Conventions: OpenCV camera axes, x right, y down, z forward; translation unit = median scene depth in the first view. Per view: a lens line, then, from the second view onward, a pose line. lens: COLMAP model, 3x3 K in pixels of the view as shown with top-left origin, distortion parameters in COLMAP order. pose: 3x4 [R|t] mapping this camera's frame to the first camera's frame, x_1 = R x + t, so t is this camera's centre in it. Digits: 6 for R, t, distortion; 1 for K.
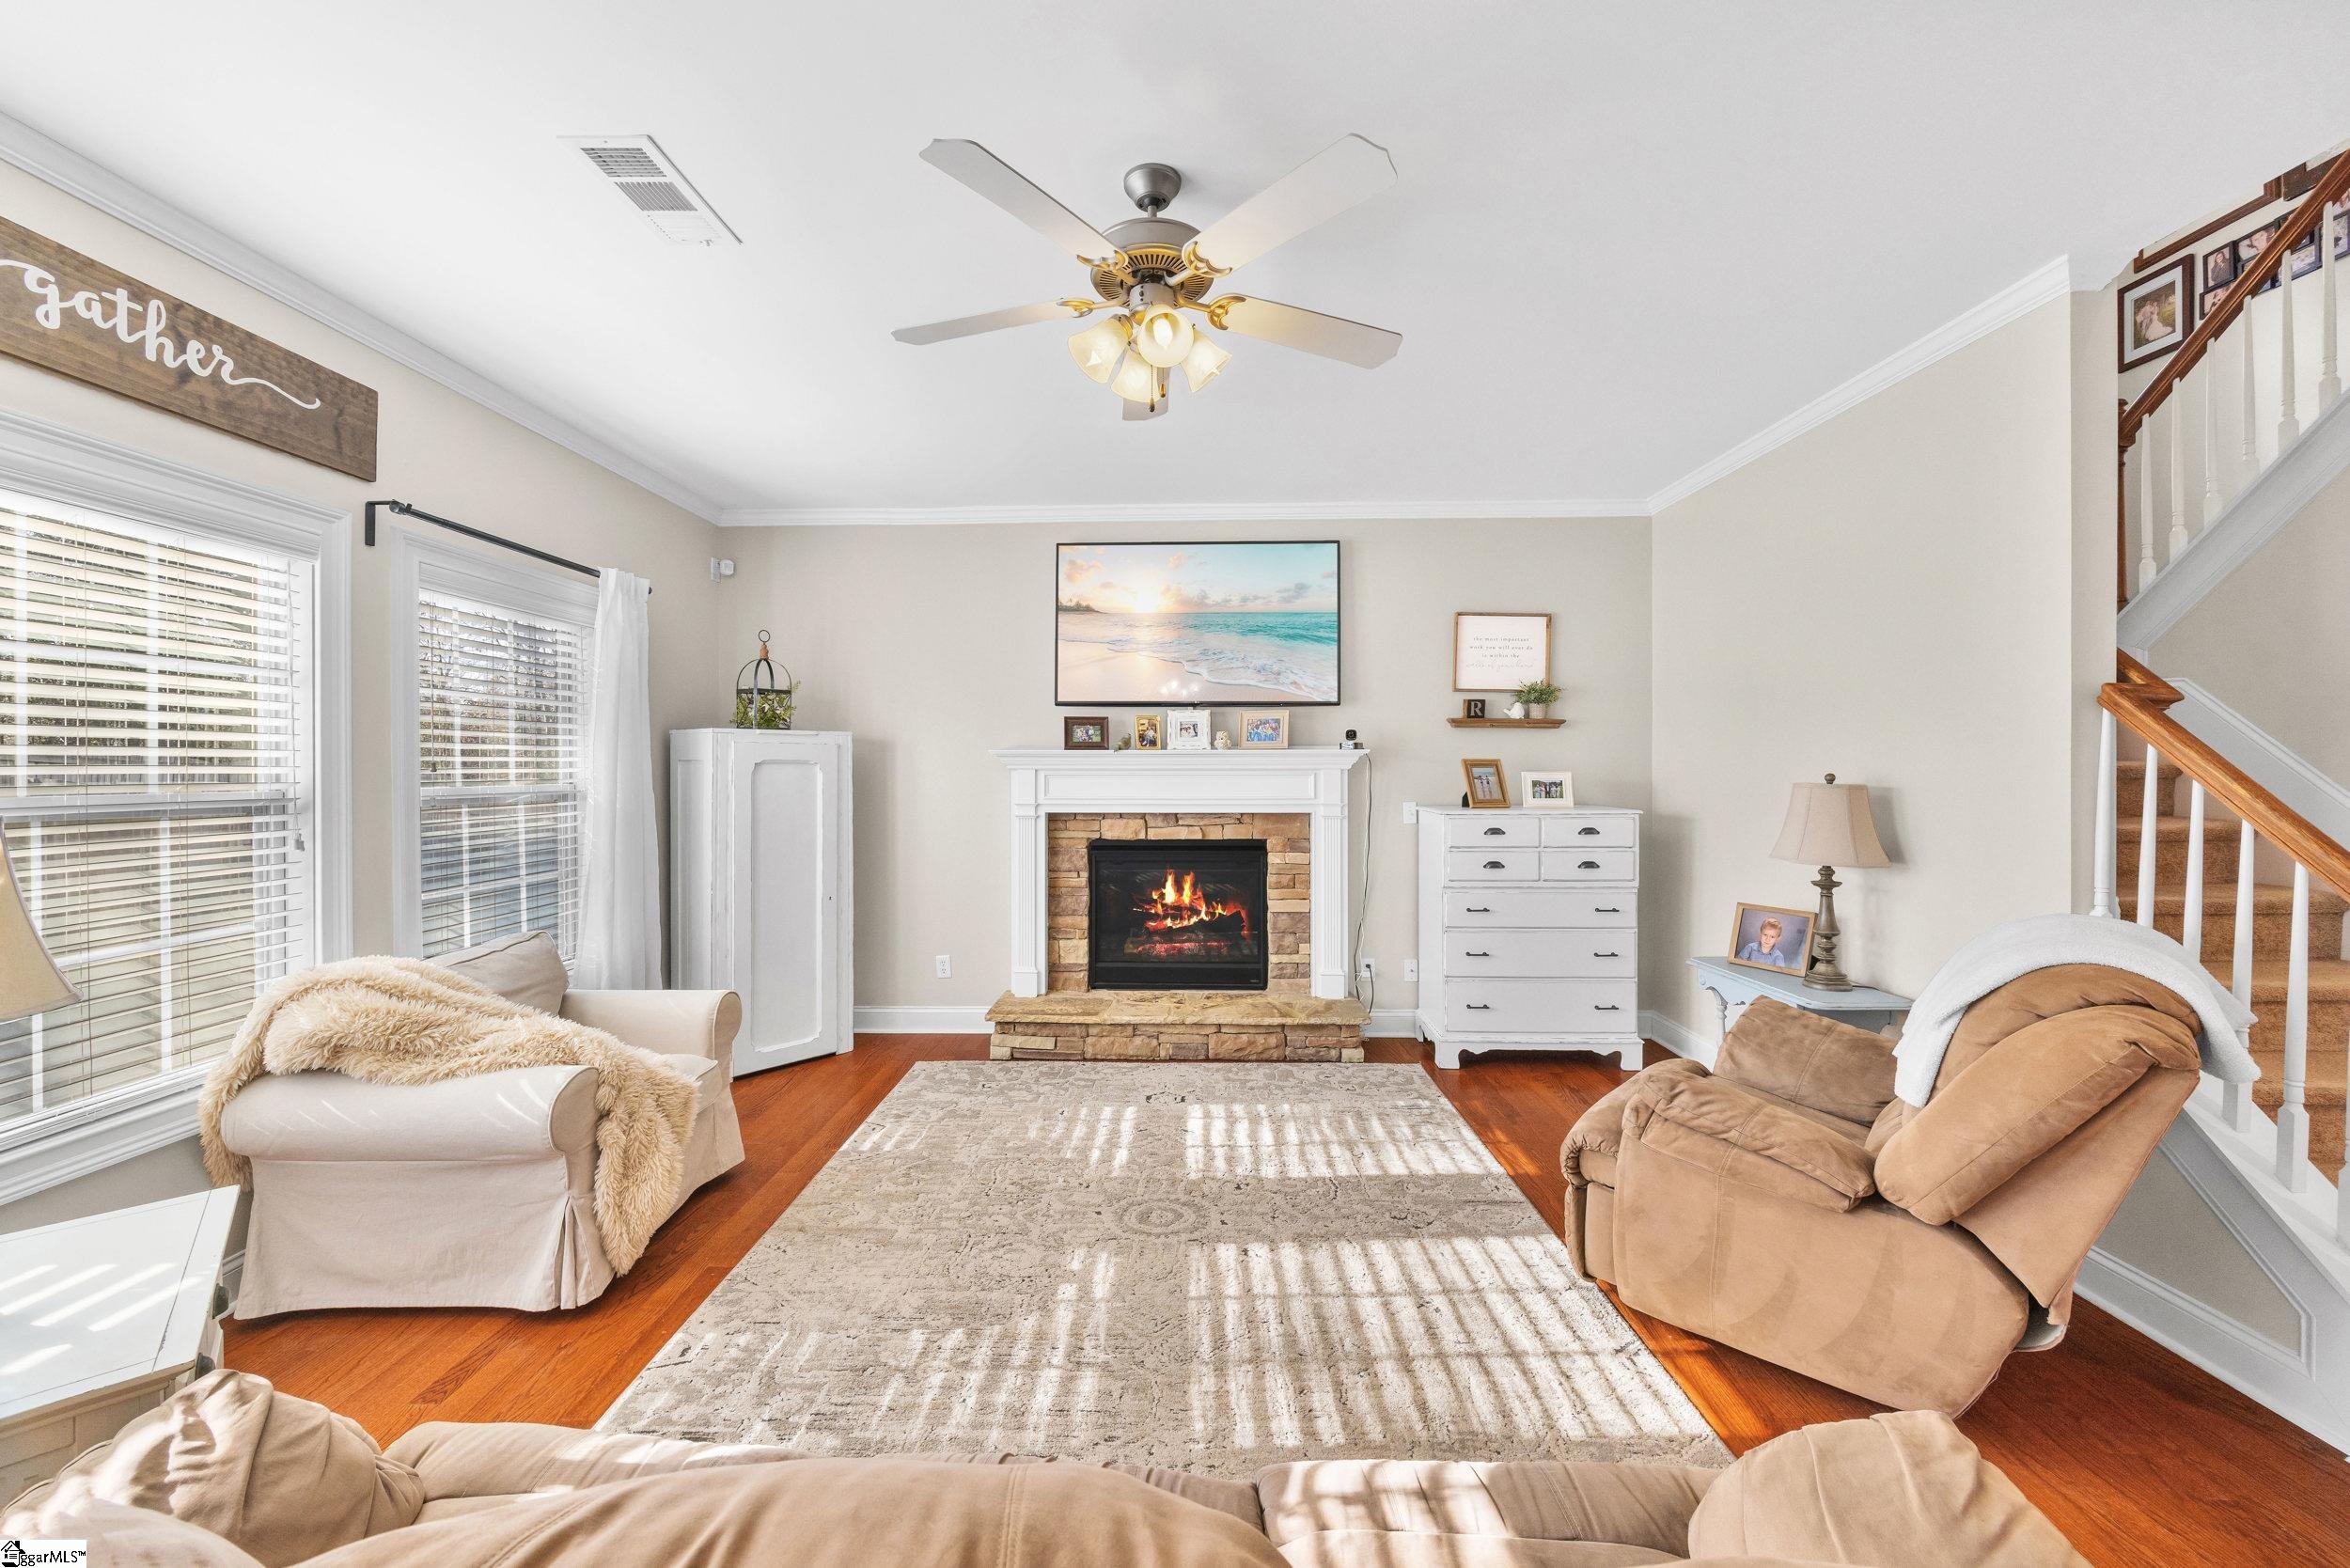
lens RADIAL K [[911.6, 0, 1160.4], [0, 911.6, 779.8], [0, 0, 1]] dist [-0.002541, -0.000218]
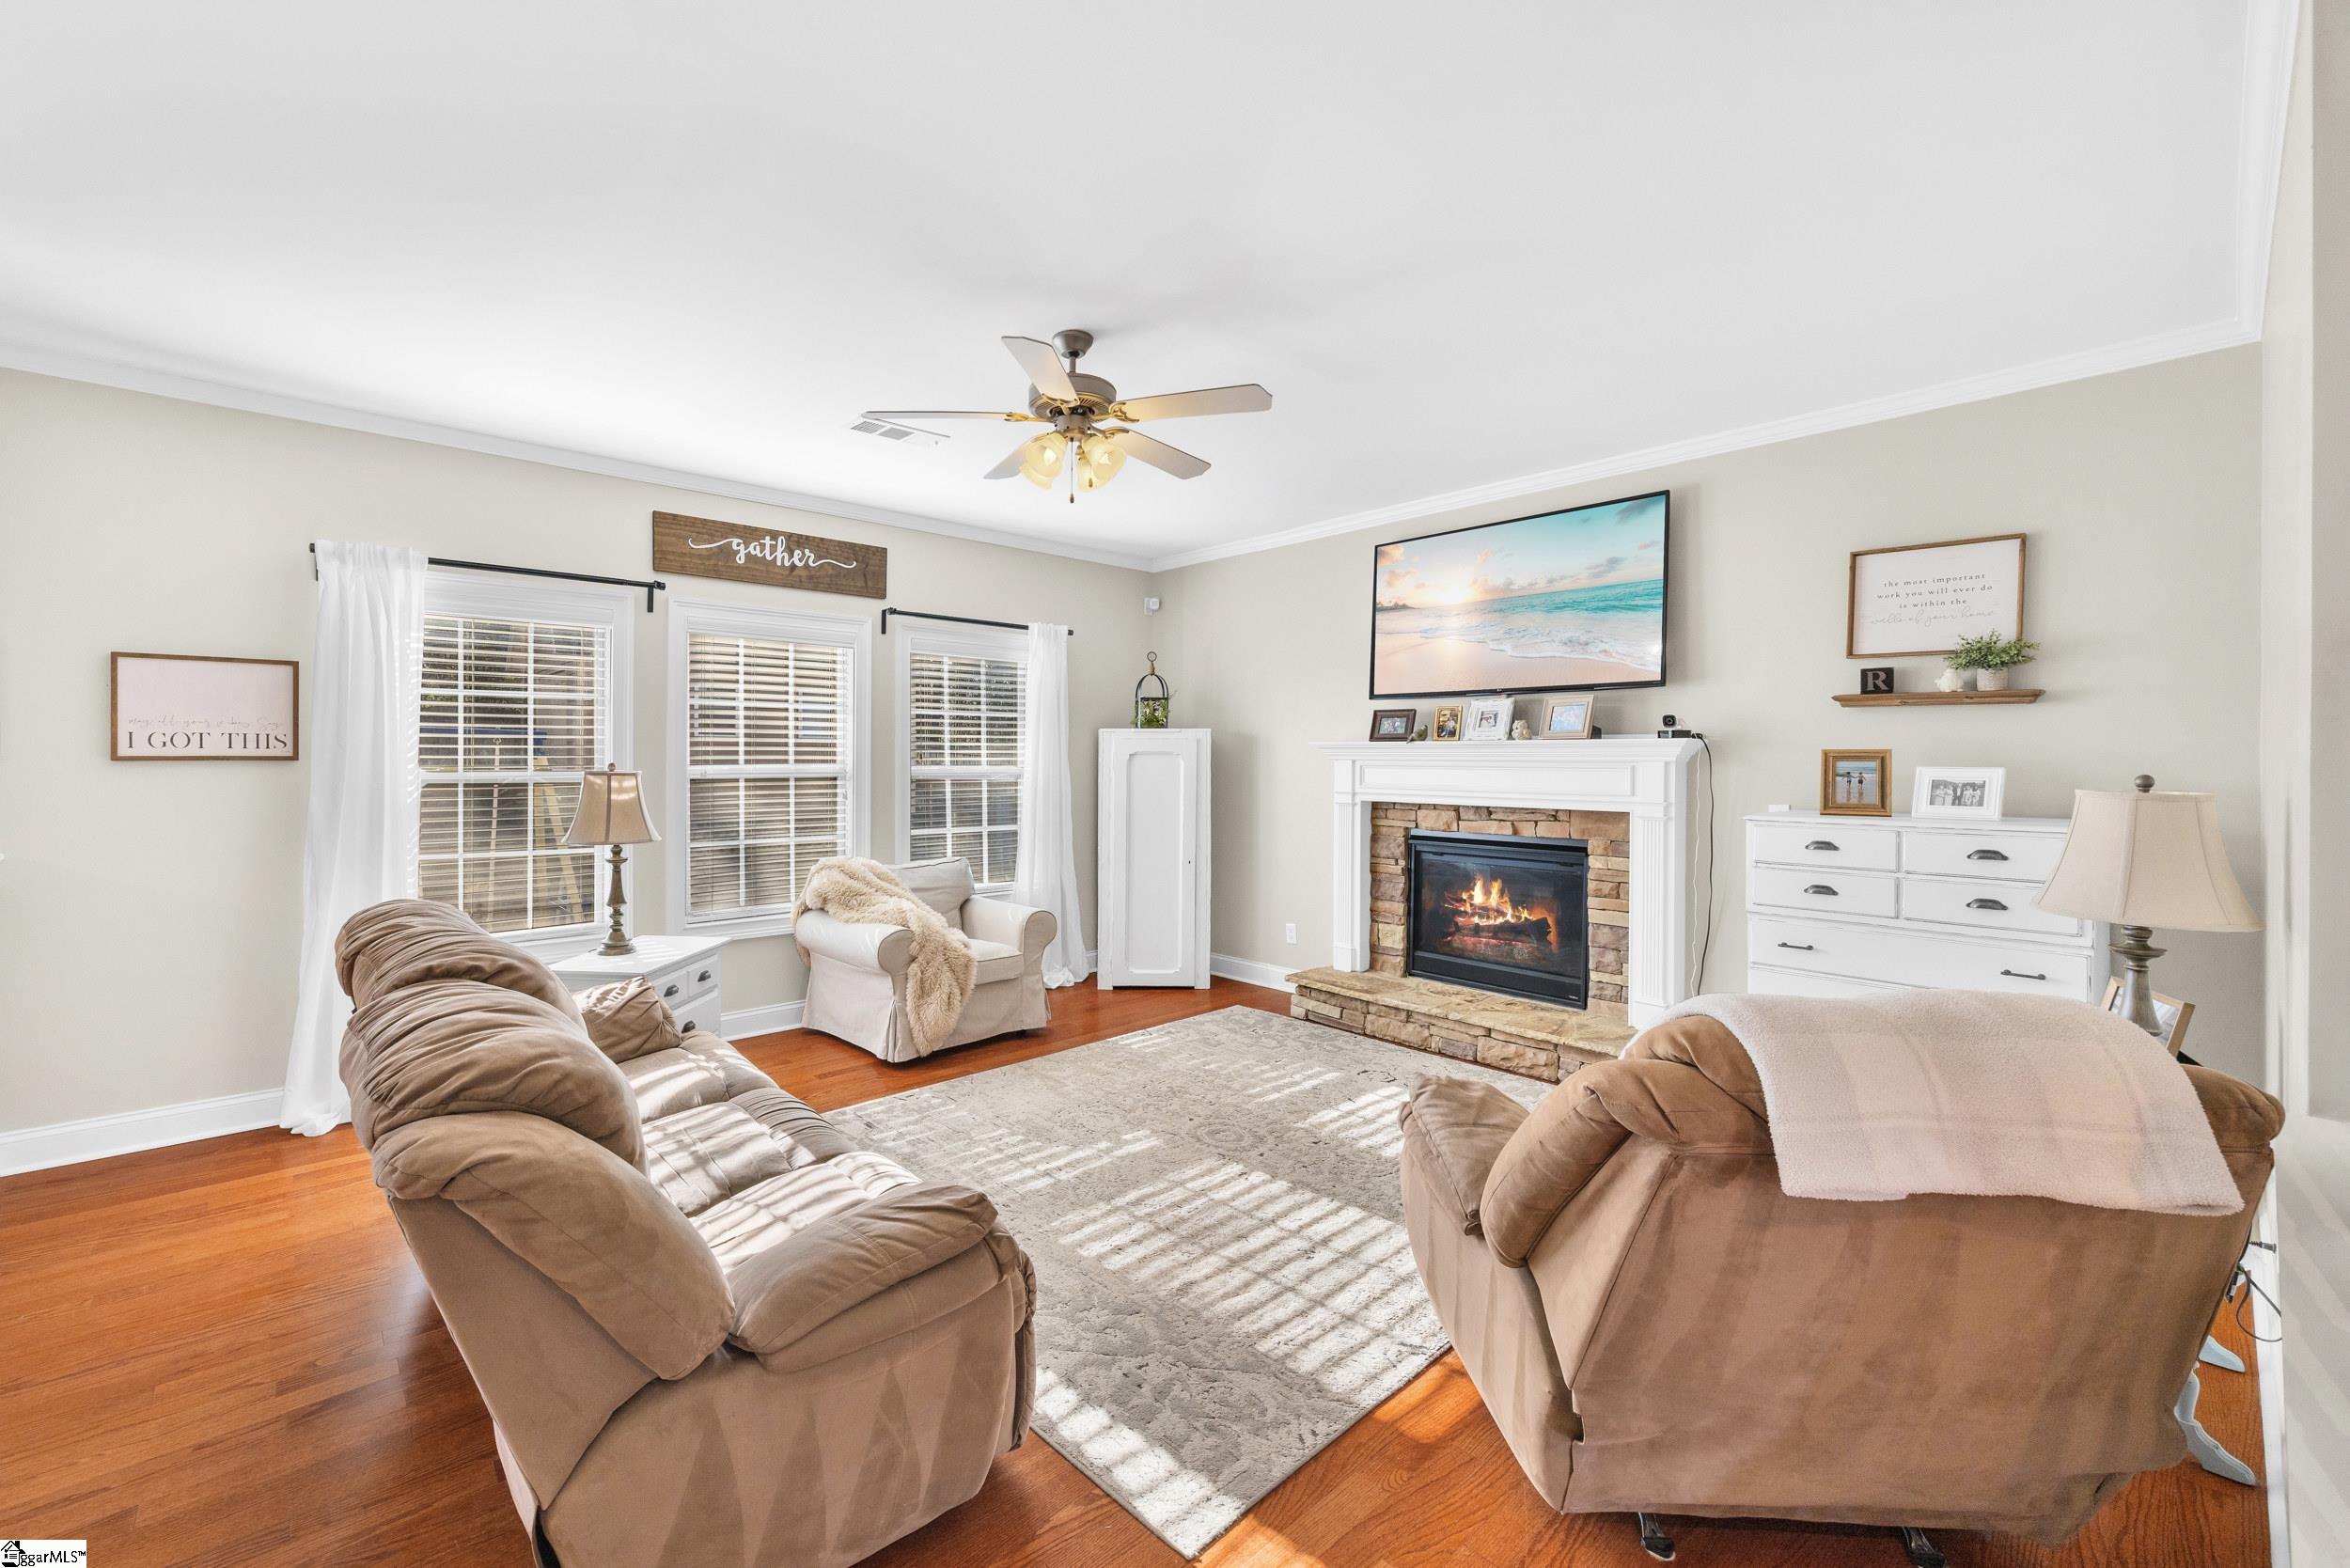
lens RADIAL K [[952.4, 0, 1086.8], [0, 952.4, 767.6], [0, 0, 1]] dist [0.001366, 0.000145]
pose [[0.673207, 0.011759, -0.739361, 0.500277], [-0.014022, 0.999897, 0.003135, -0.001586], [0.739321, 0.008257, 0.673302, 0.014685]]
